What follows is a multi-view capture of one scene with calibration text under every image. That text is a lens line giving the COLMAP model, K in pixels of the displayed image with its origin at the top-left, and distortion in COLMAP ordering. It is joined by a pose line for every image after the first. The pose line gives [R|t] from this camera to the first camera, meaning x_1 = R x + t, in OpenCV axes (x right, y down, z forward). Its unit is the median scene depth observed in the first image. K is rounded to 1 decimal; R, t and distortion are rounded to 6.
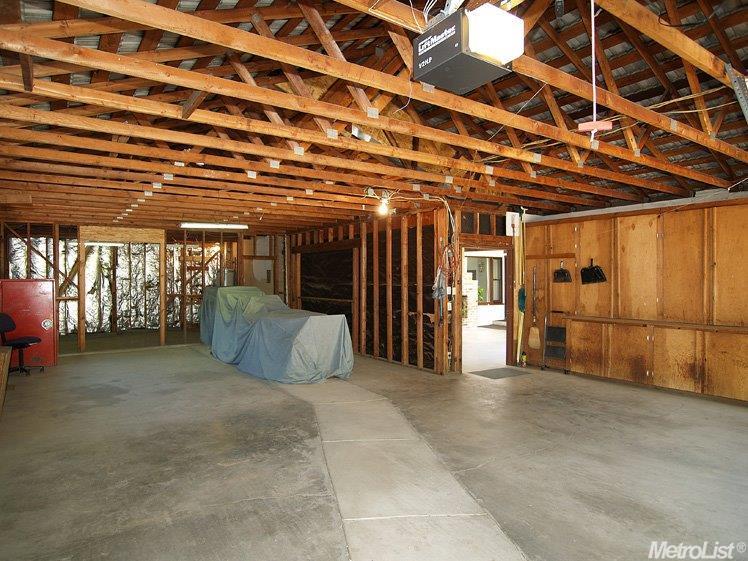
lens RADIAL K [[471.6, 0, 368.1], [0, 471.6, 280.2], [0, 0, 1]] dist [-0.026605, 0.002020]
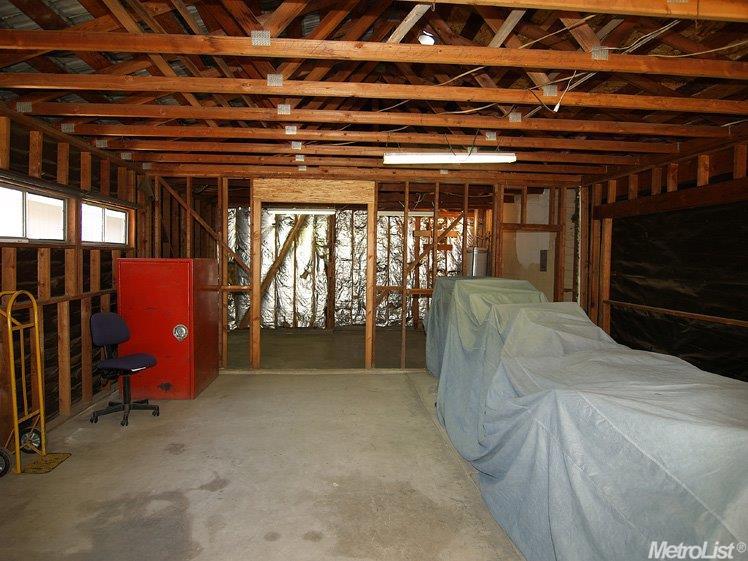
lens RADIAL K [[471.6, 0, 368.1], [0, 471.6, 280.2], [0, 0, 1]] dist [-0.026605, 0.002020]
pose [[0.863464, 0.039876, -0.502831, -0.104921], [-0.020147, 0.998801, 0.044612, -0.005315], [0.504007, -0.028390, 0.863233, 0.381209]]
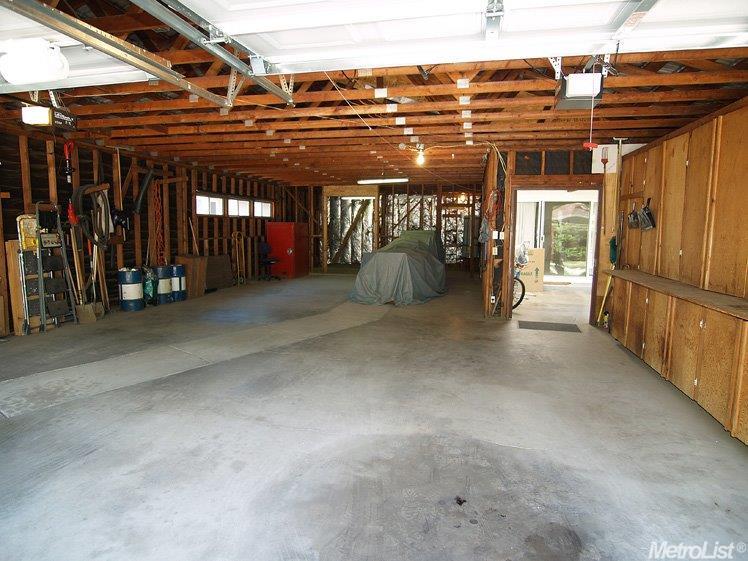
lens RADIAL K [[471.6, 0, 368.1], [0, 471.6, 280.2], [0, 0, 1]] dist [-0.026605, 0.002020]
pose [[0.674551, 0.091675, -0.732514, 0.433258], [-0.013077, 0.993588, 0.112306, 0.005204], [0.738113, -0.066177, 0.671424, 0.076941]]
